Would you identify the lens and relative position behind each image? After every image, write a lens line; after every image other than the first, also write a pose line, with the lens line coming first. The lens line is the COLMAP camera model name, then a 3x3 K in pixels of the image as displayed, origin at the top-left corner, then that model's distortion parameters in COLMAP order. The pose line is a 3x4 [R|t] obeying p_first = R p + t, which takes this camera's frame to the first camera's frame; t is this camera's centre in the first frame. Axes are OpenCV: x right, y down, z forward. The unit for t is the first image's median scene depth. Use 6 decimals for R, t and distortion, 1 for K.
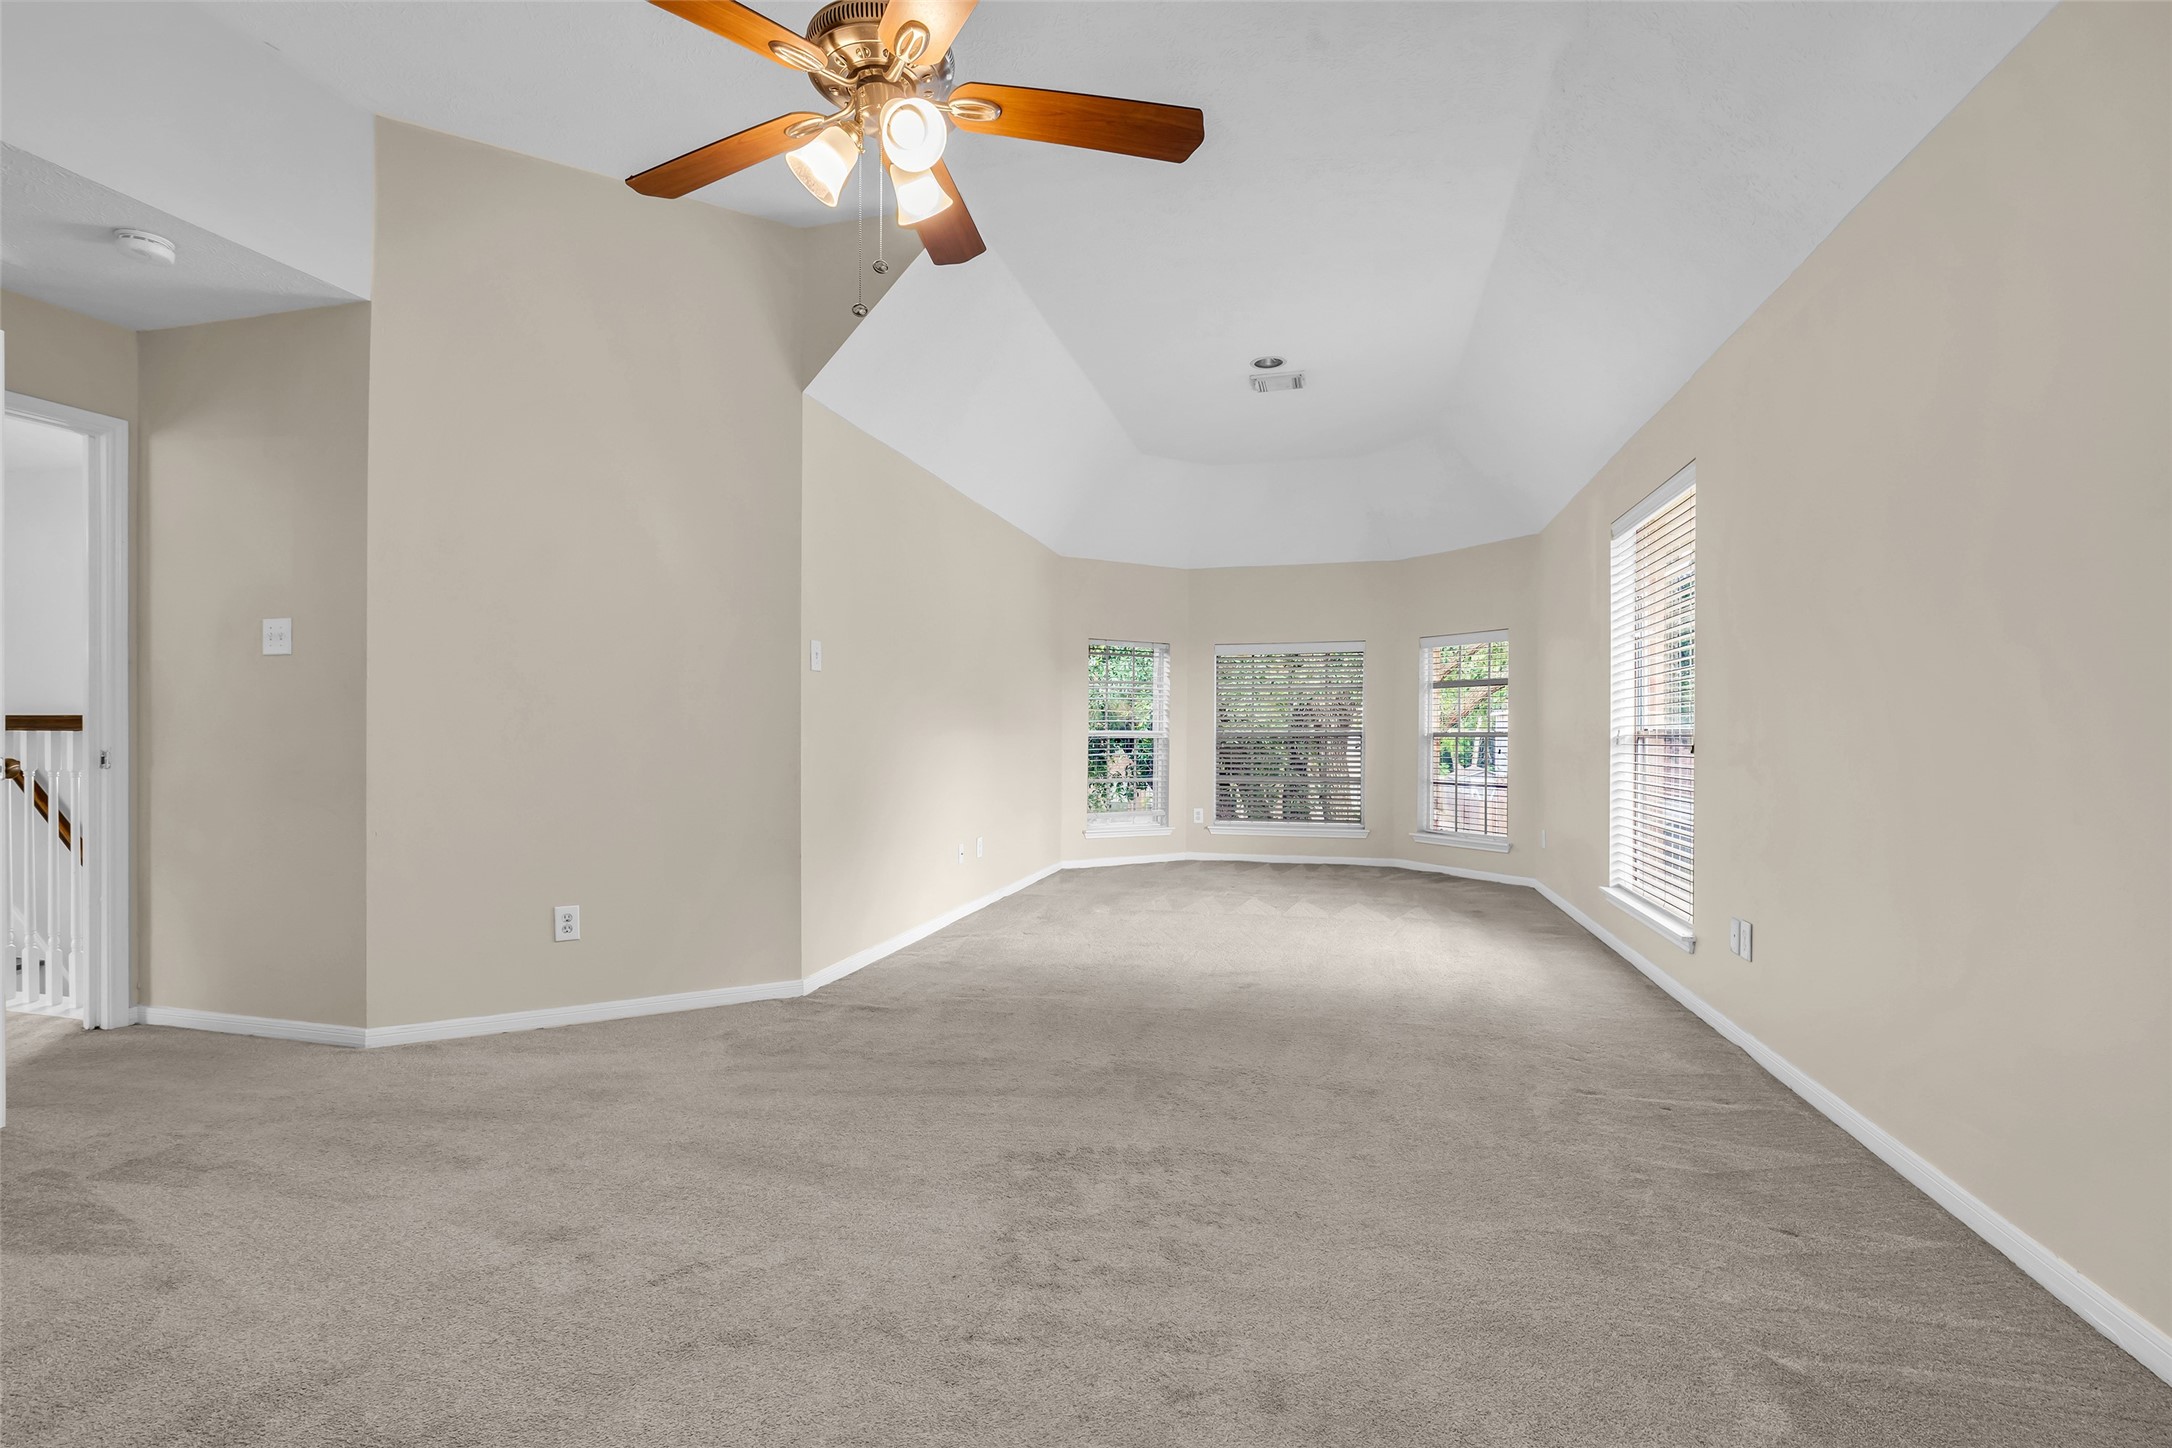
lens RADIAL K [[973.8, 0, 1086.0], [0, 973.8, 724.0], [0, 0, 1]] dist [0.000264, 0.000081]
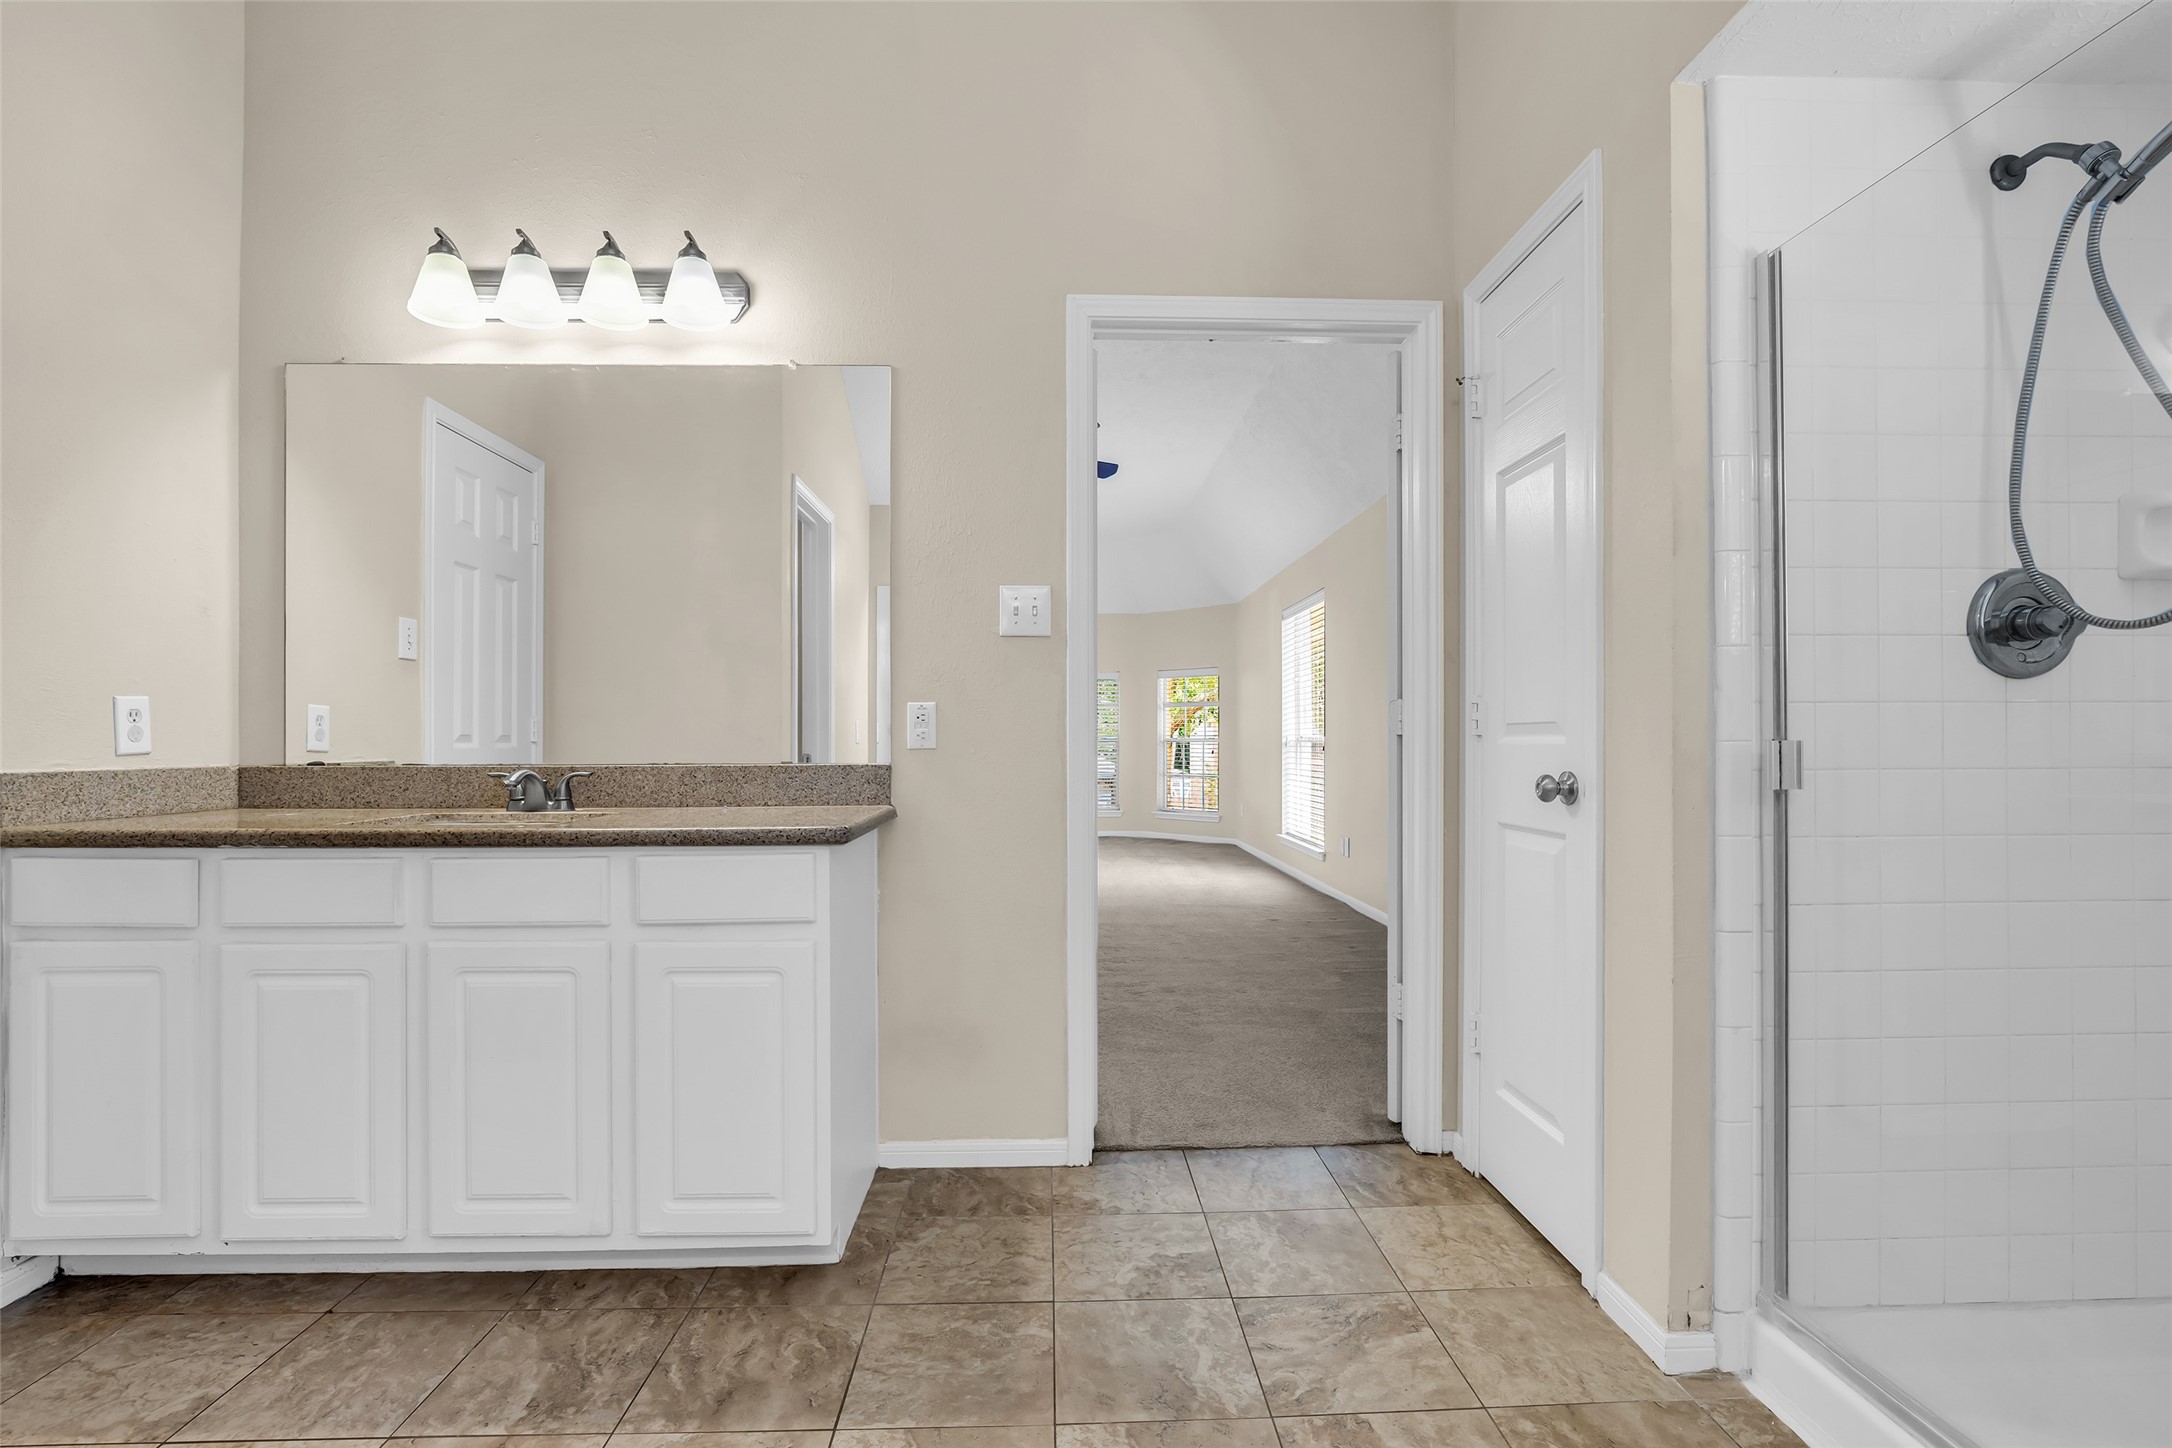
lens RADIAL K [[973.8, 0, 1086.0], [0, 973.8, 724.0], [0, 0, 1]] dist [0.000264, 0.000081]
pose [[0.954844, 0.002473, 0.297097, -0.224573], [-0.000407, 0.999975, -0.007015, -0.004085], [-0.297107, 0.006577, 0.954822, -0.397266]]
